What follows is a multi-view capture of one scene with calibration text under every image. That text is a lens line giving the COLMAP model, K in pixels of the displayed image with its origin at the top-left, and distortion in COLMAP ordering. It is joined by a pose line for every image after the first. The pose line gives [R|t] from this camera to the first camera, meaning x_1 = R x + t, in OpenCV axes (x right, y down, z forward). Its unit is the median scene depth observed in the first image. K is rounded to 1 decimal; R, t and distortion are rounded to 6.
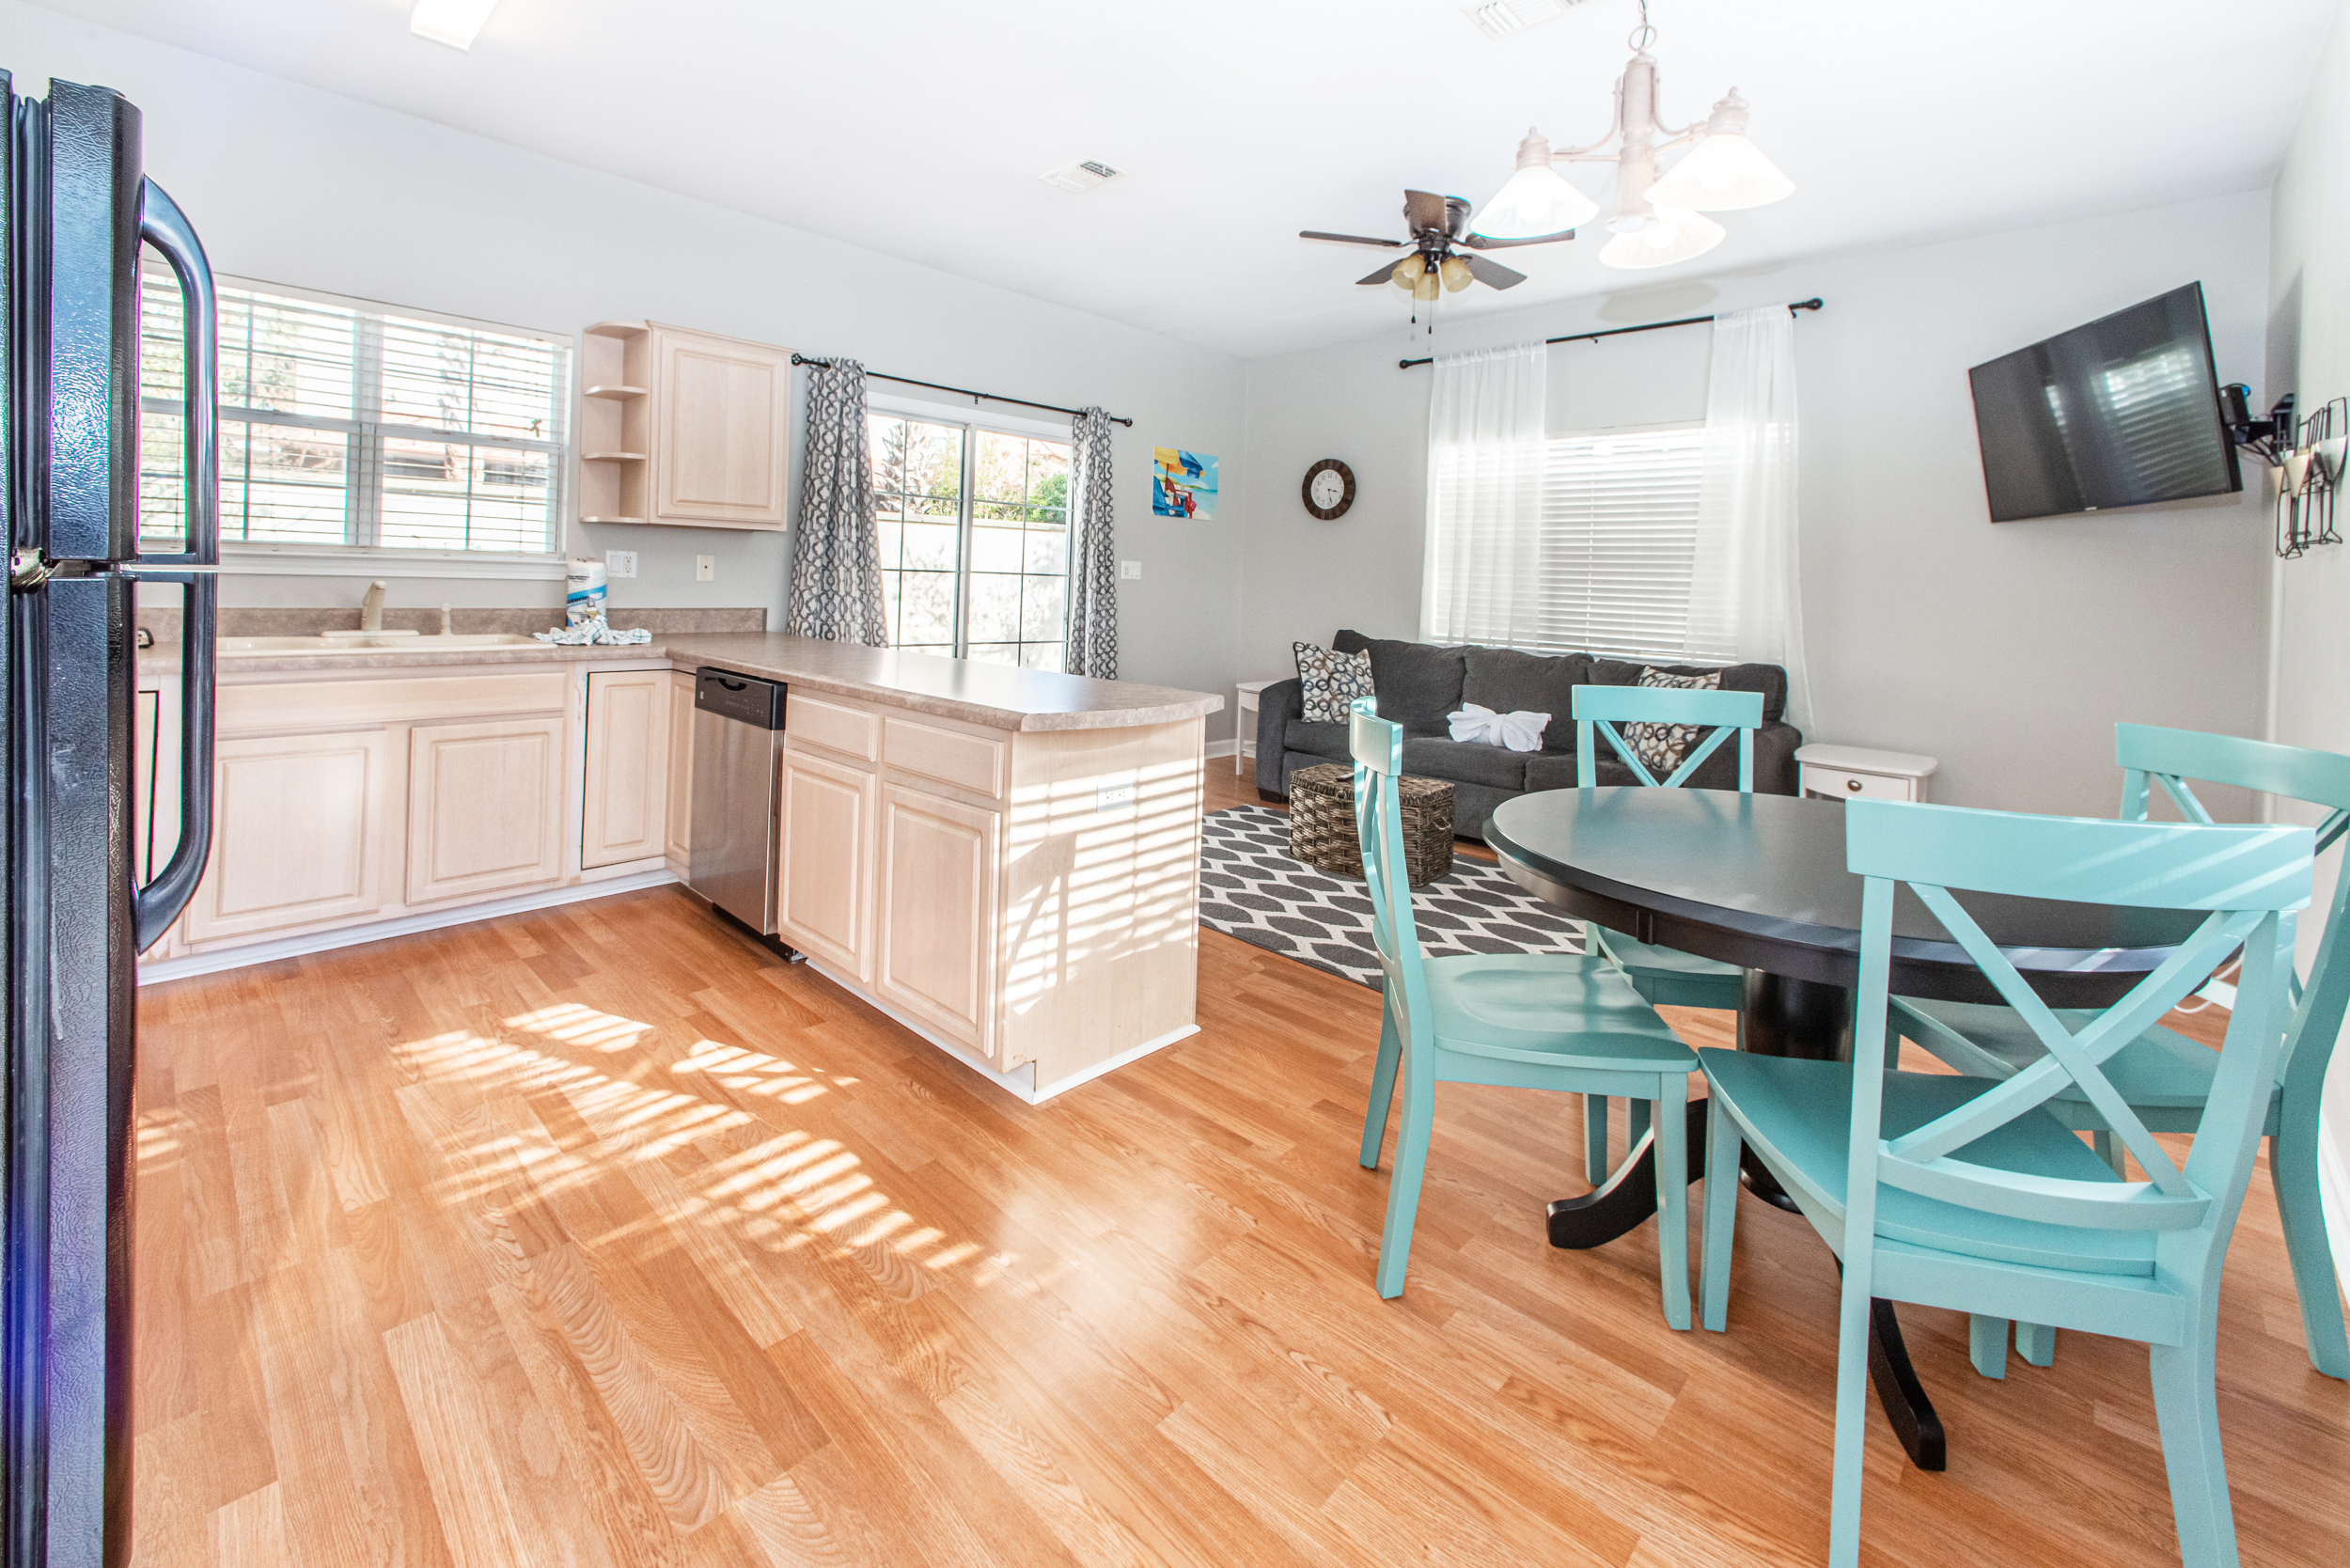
lens RADIAL K [[996.0, 0, 1172.1], [0, 996.0, 570.1], [0, 0, 1]] dist [0.003140, 0.000710]
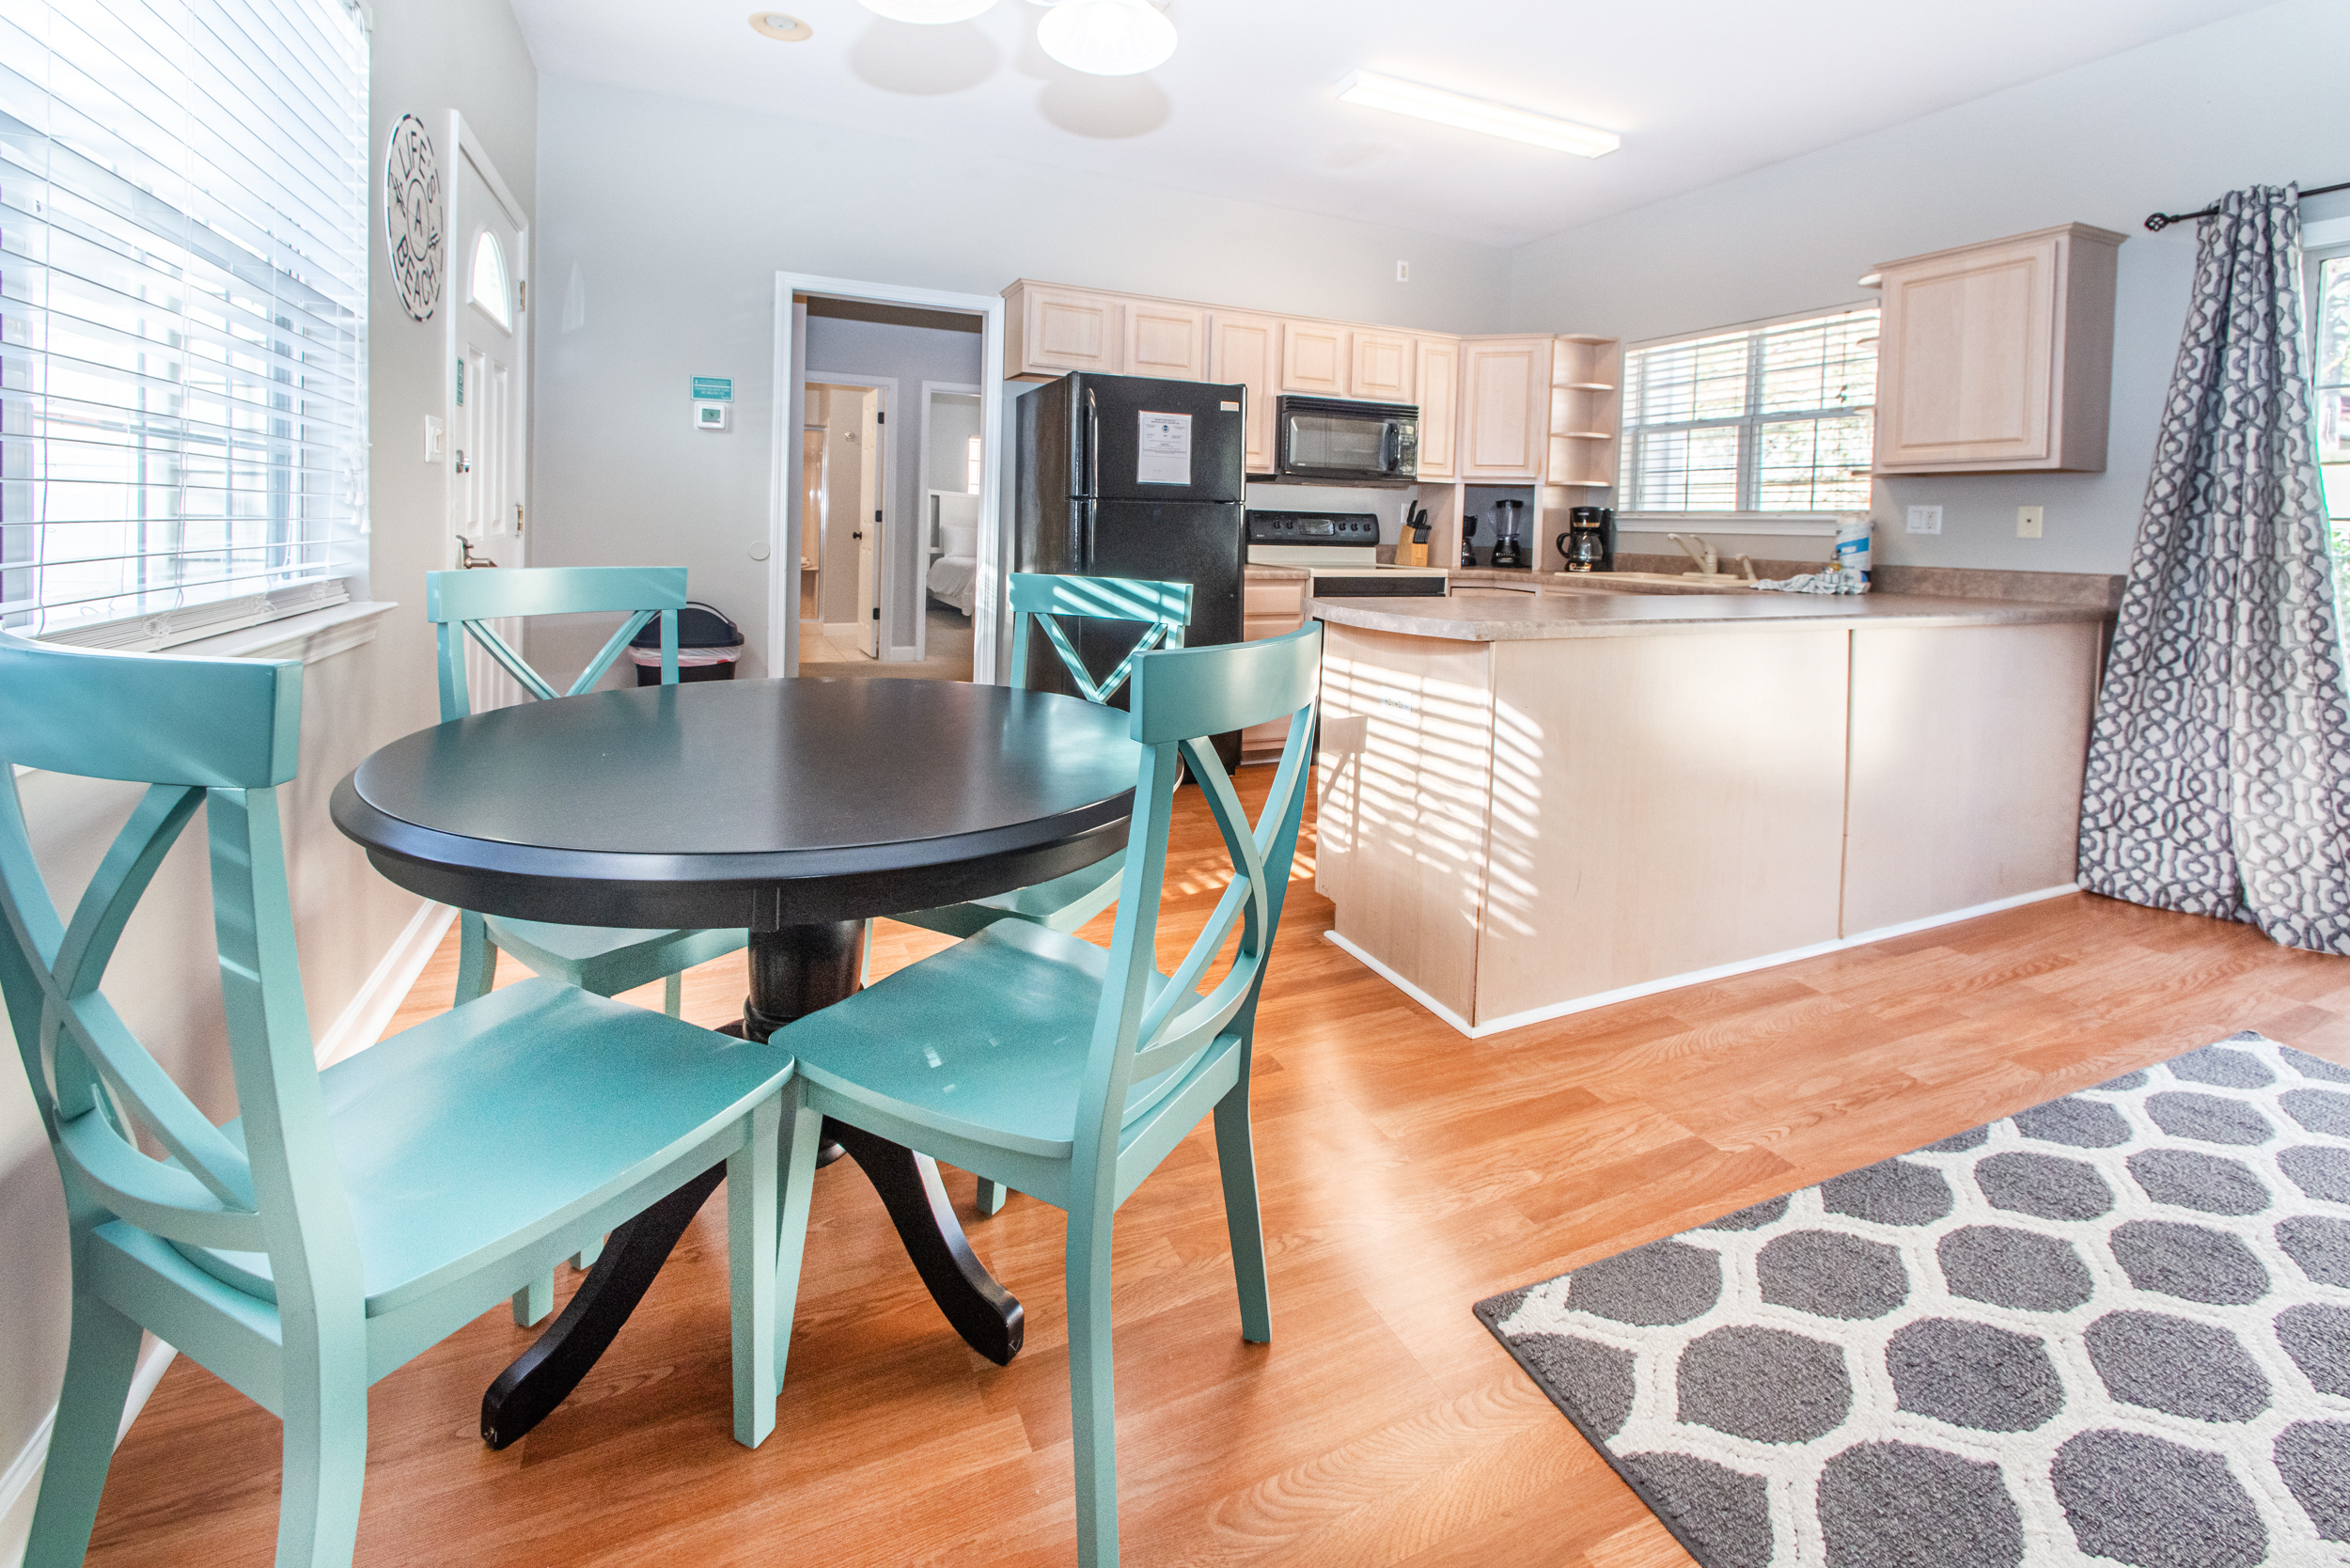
lens RADIAL K [[996.0, 0, 1172.1], [0, 996.0, 570.1], [0, 0, 1]] dist [0.003140, 0.000710]
pose [[-0.362402, 0.000788, -0.932022, 0.597975], [-0.029993, 0.999472, 0.012507, 0.052277], [0.931539, 0.032487, -0.362187, 0.696121]]
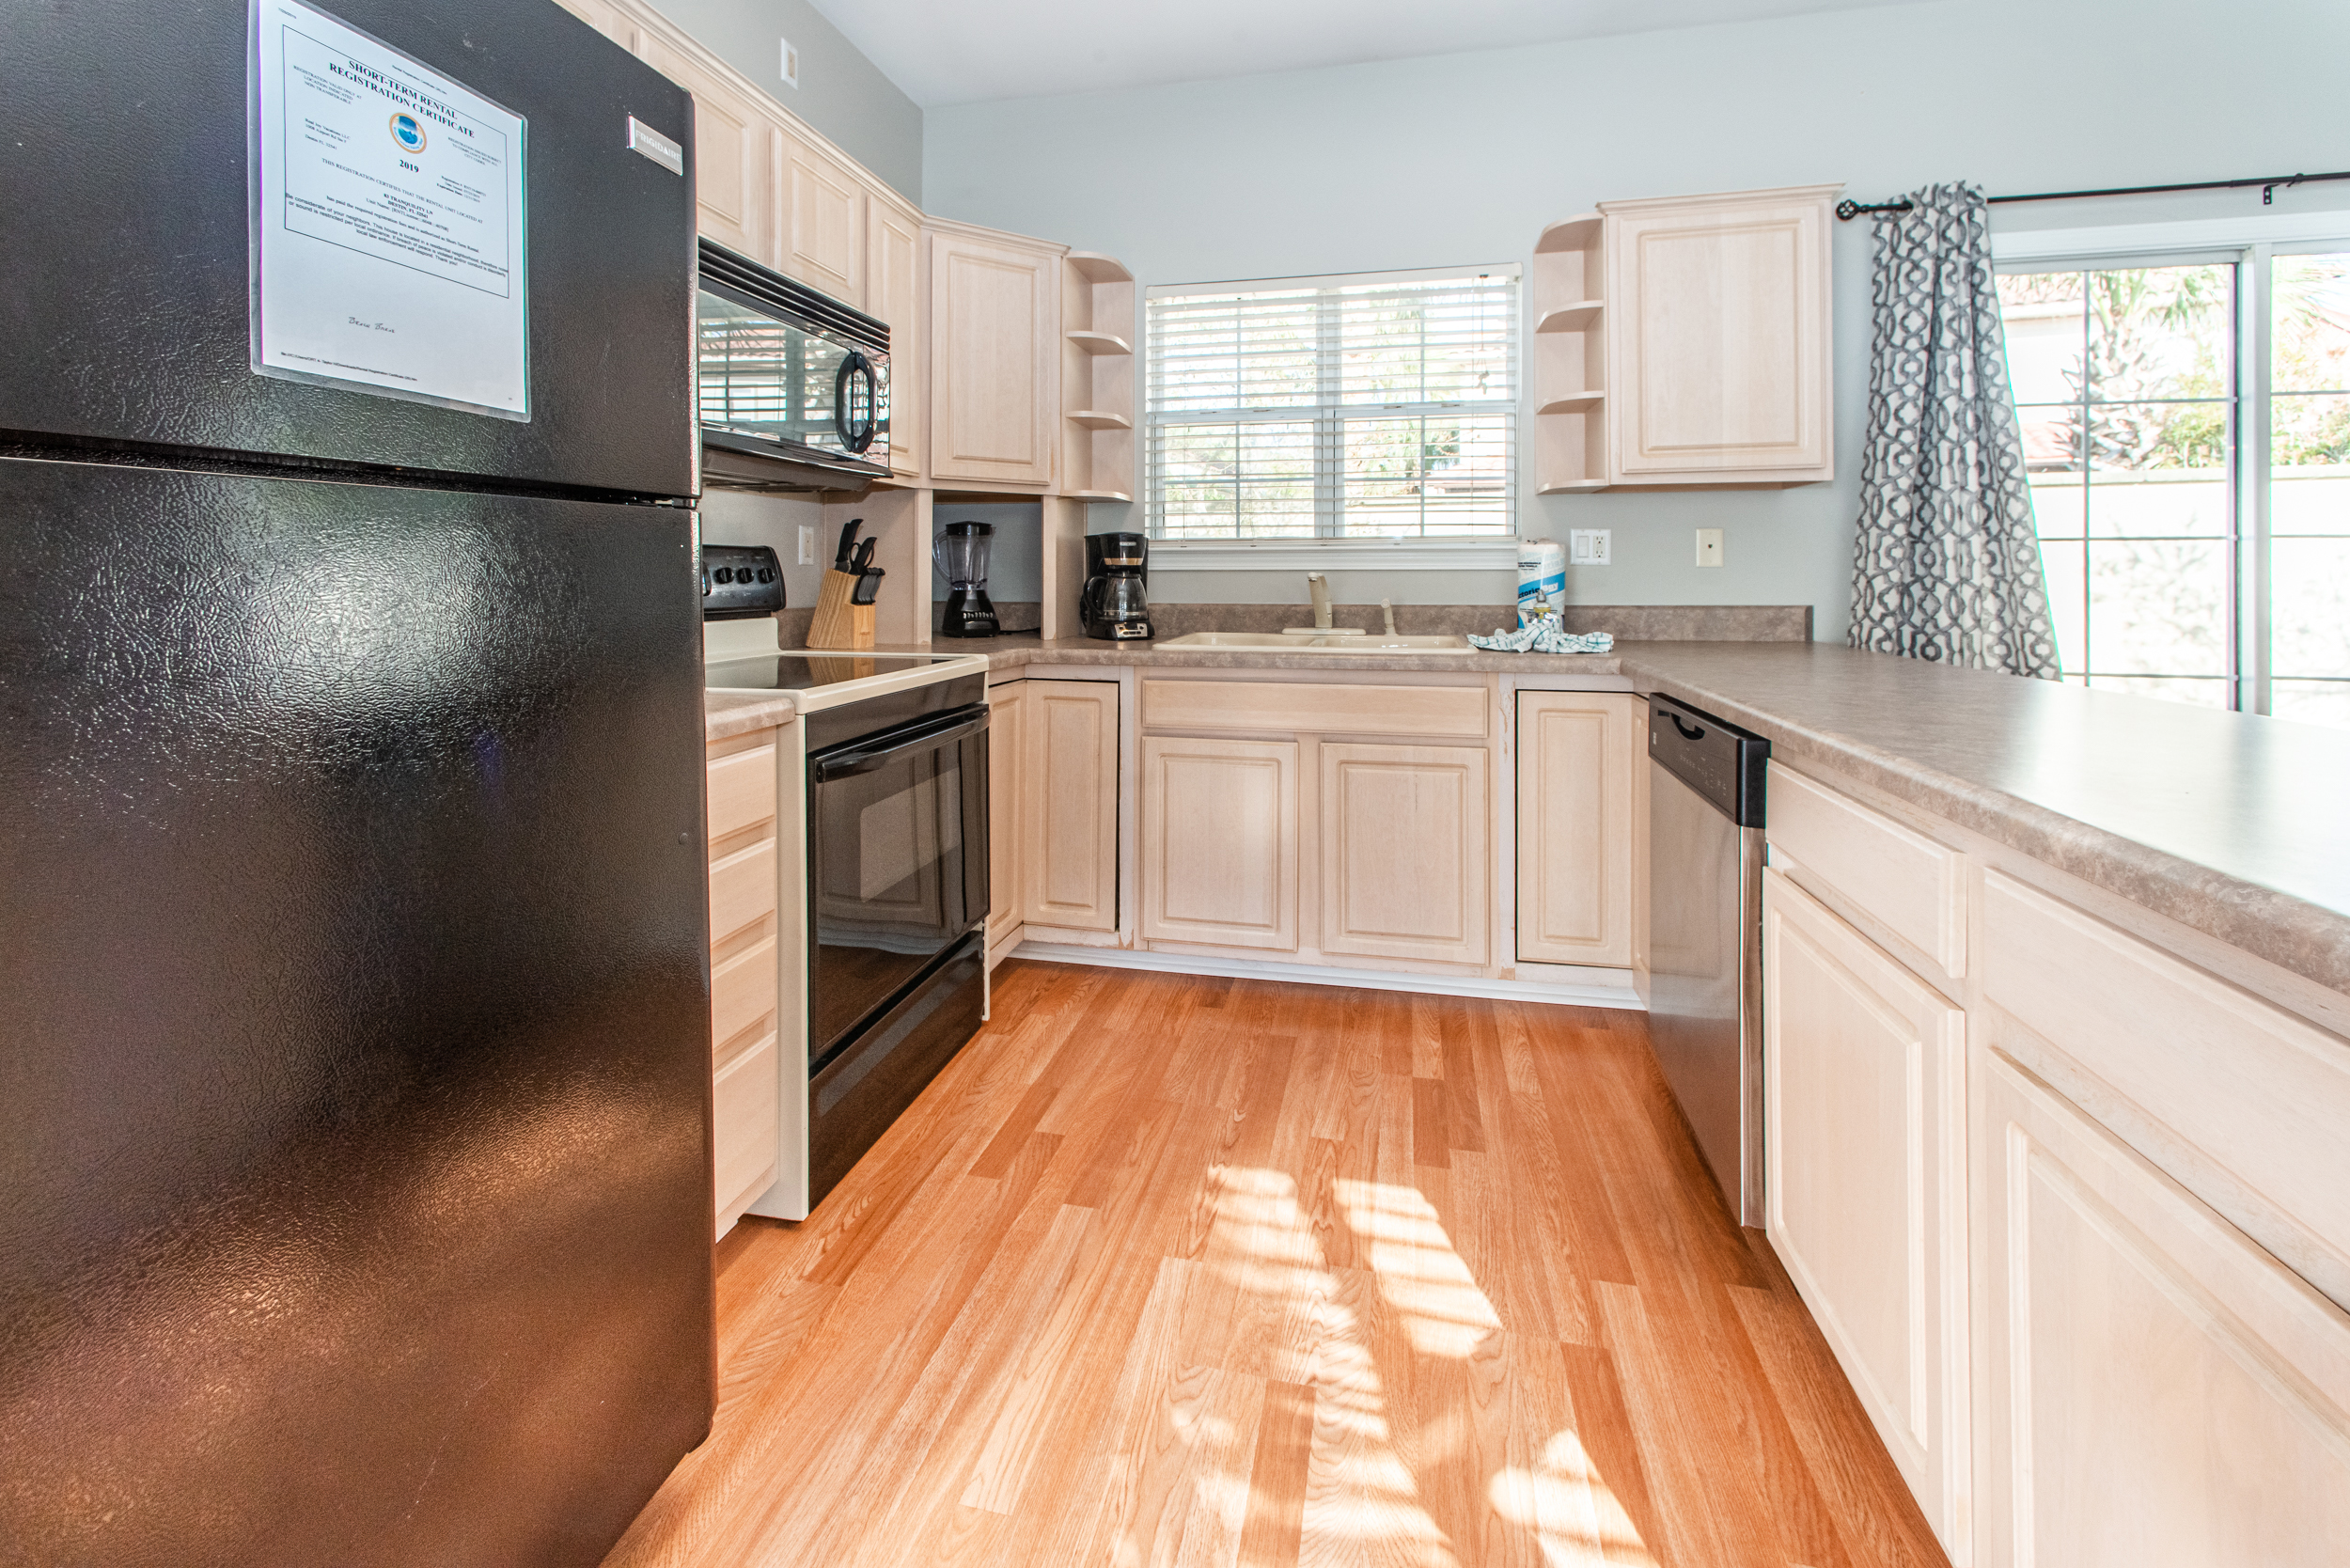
lens RADIAL K [[996.0, 0, 1172.1], [0, 996.0, 570.1], [0, 0, 1]] dist [0.003140, 0.000710]
pose [[0.518908, -0.036775, -0.854039, -0.078059], [0.026581, 0.999285, -0.026879, 0.024064], [0.854417, -0.008753, 0.519514, 0.348977]]
